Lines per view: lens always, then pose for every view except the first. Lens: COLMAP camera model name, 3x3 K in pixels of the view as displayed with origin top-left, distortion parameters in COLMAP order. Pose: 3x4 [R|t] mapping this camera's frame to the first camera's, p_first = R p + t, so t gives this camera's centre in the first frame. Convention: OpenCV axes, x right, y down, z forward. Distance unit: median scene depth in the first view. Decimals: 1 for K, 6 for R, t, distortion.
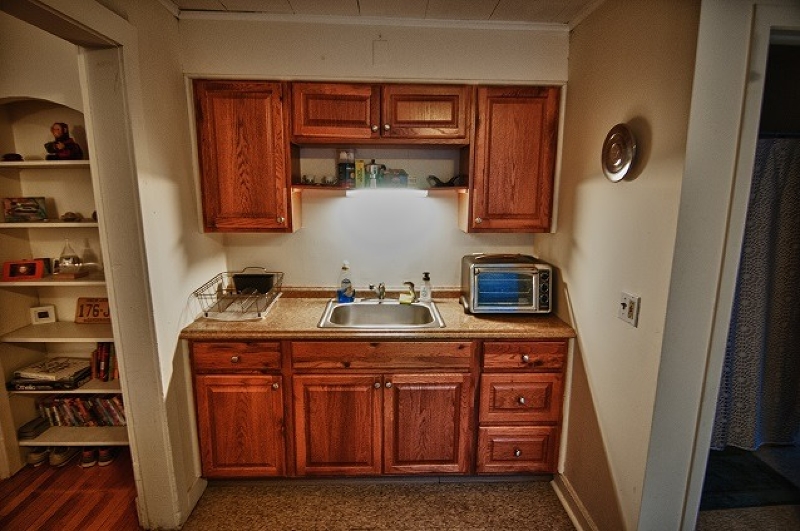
lens RADIAL K [[414.8, 0, 400.0], [0, 414.8, 265.5], [0, 0, 1]] dist [-0.019626, -0.000888]
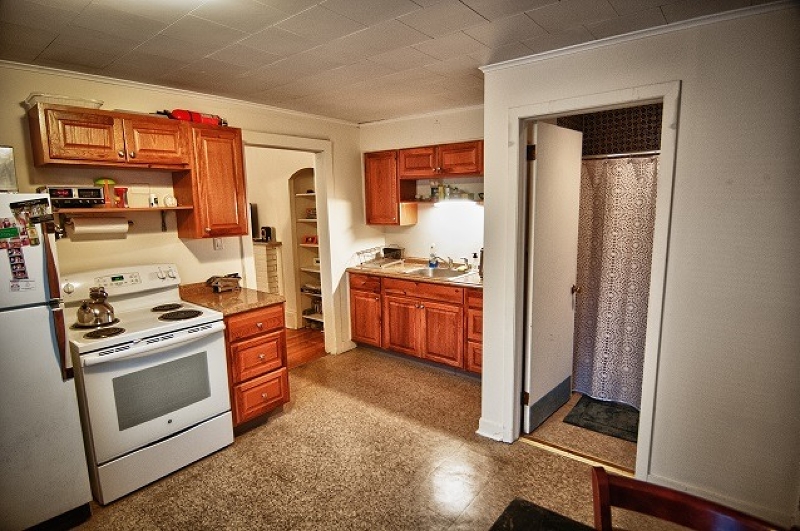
lens RADIAL K [[414.8, 0, 400.0], [0, 414.8, 265.5], [0, 0, 1]] dist [-0.019626, -0.000888]
pose [[0.764132, 0.078905, -0.640215, 1.015893], [-0.093876, 0.995527, 0.010650, 0.086997], [0.638192, 0.051963, 0.768122, -0.484286]]
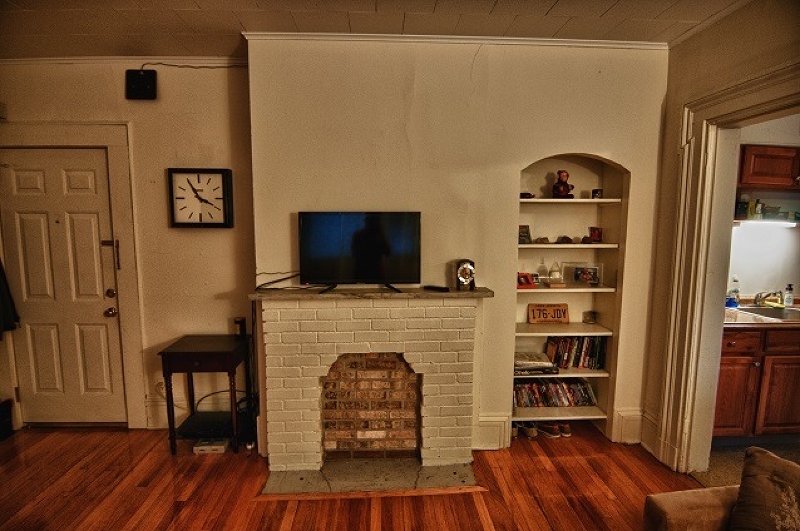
lens RADIAL K [[414.8, 0, 400.0], [0, 414.8, 265.5], [0, 0, 1]] dist [-0.019626, -0.000888]
pose [[0.999933, 0.002517, 0.011263, -1.389146], [-0.001707, 0.997447, -0.071390, 0.060585], [-0.011414, 0.071366, 0.997385, -0.329185]]
